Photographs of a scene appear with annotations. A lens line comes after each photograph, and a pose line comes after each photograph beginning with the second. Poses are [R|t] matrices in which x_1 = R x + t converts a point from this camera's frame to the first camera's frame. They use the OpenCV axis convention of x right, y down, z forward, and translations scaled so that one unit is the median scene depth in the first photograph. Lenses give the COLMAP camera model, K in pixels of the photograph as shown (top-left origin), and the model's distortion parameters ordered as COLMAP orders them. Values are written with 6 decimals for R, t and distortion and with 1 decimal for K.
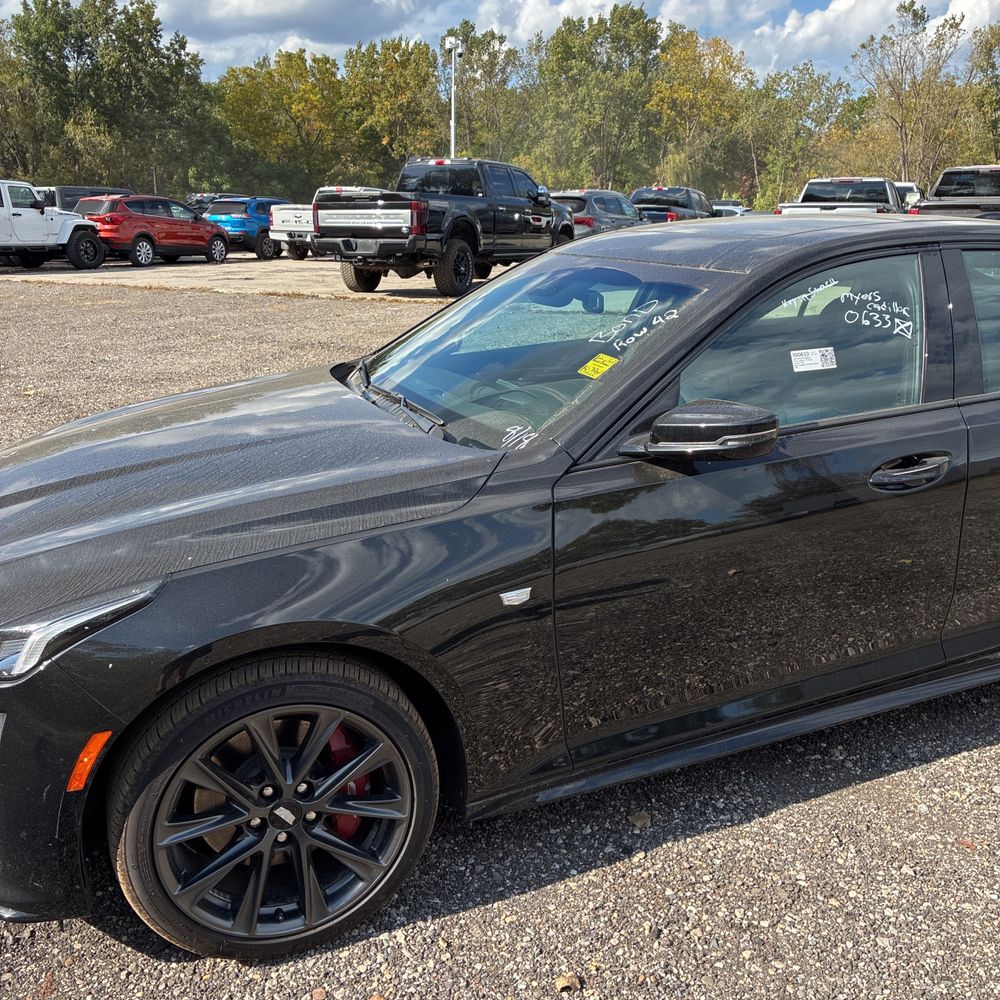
lens RADIAL K [[1028.7, 0, 510.0], [0, 1028.7, 496.8], [0, 0, 1]] dist [0.028526, -0.020590]
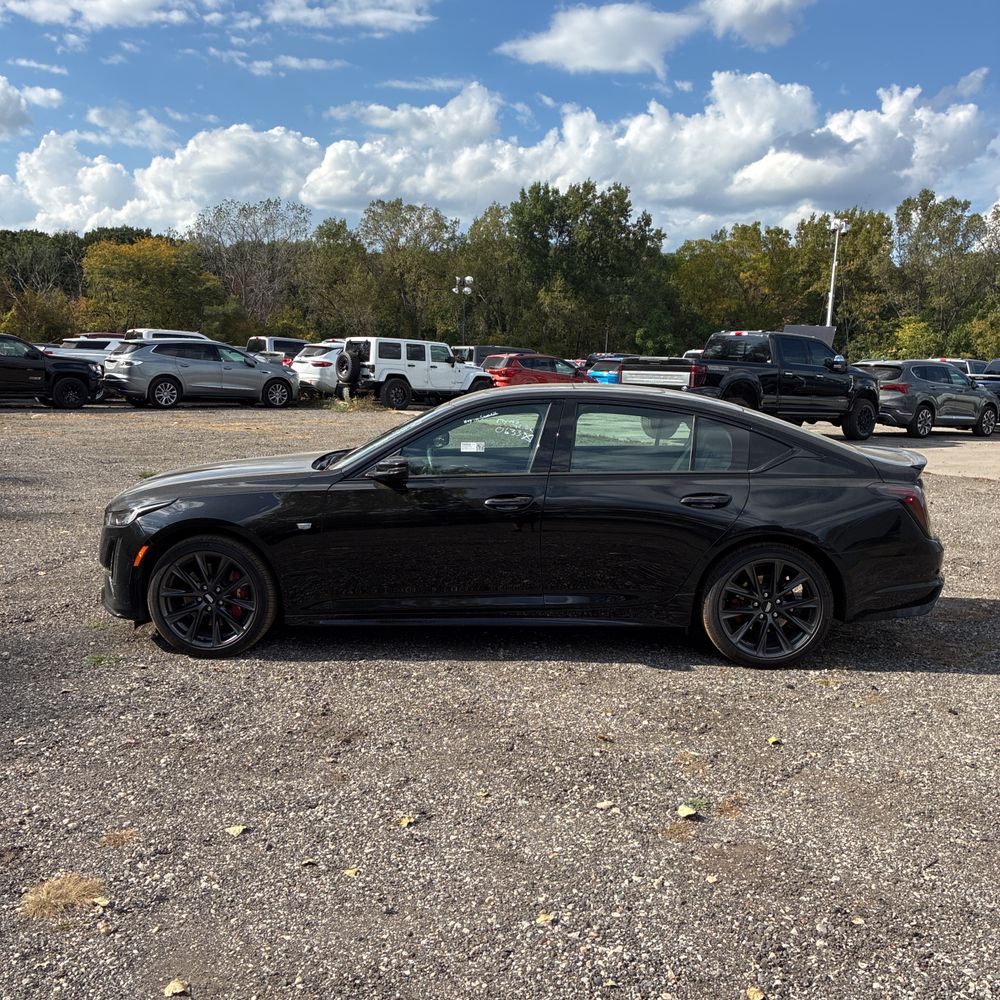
lens RADIAL K [[1020.8, 0, 497.3], [0, 1020.8, 501.5], [0, 0, 1]] dist [0.018304, -0.019311]
pose [[0.907311, 0.085178, -0.411742, 1.208732], [-0.142145, 0.983746, -0.109719, 0.203029], [0.395703, 0.158077, 0.904672, -0.886697]]
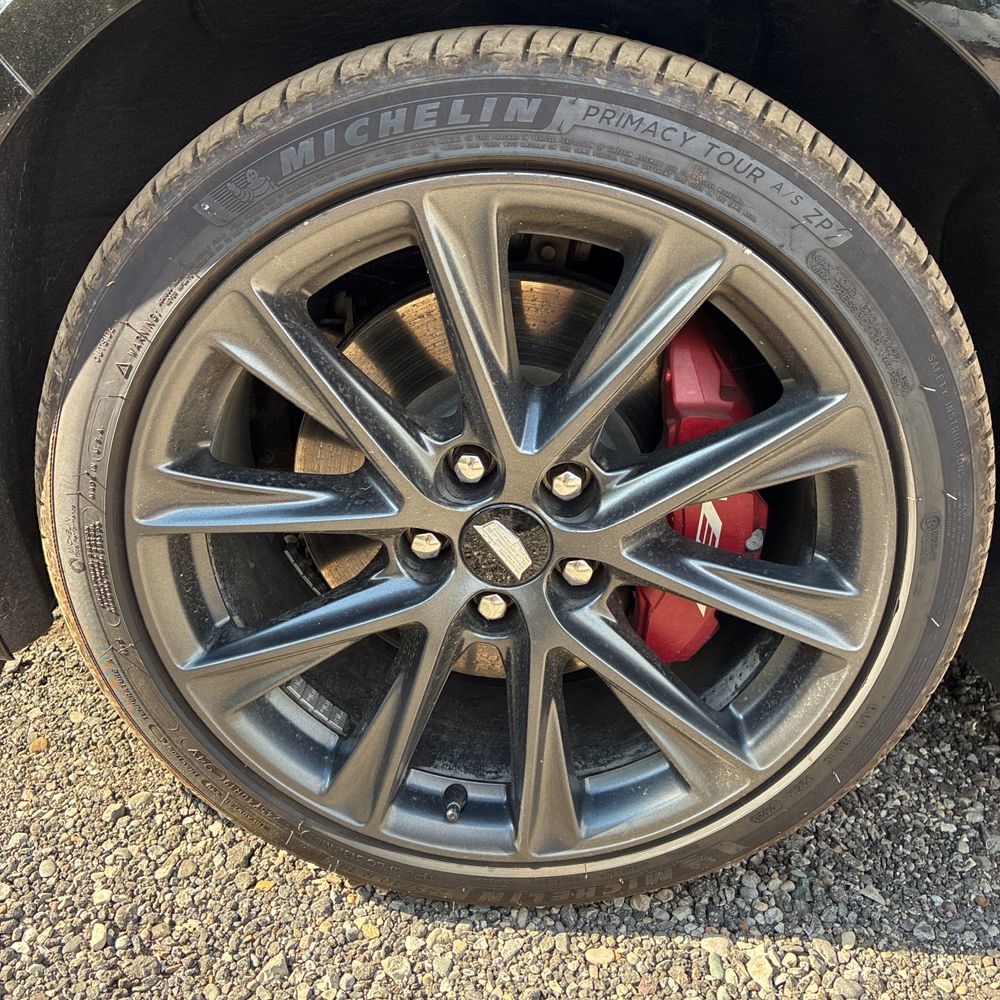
lens RADIAL K [[1020.8, 0, 497.3], [0, 1020.8, 501.5], [0, 0, 1]] dist [0.018304, -0.019311]
pose [[0.904946, 0.222164, -0.362926, -0.080477], [-0.167404, 0.969987, 0.176356, 0.188904], [0.391214, -0.098837, 0.914977, 0.555983]]
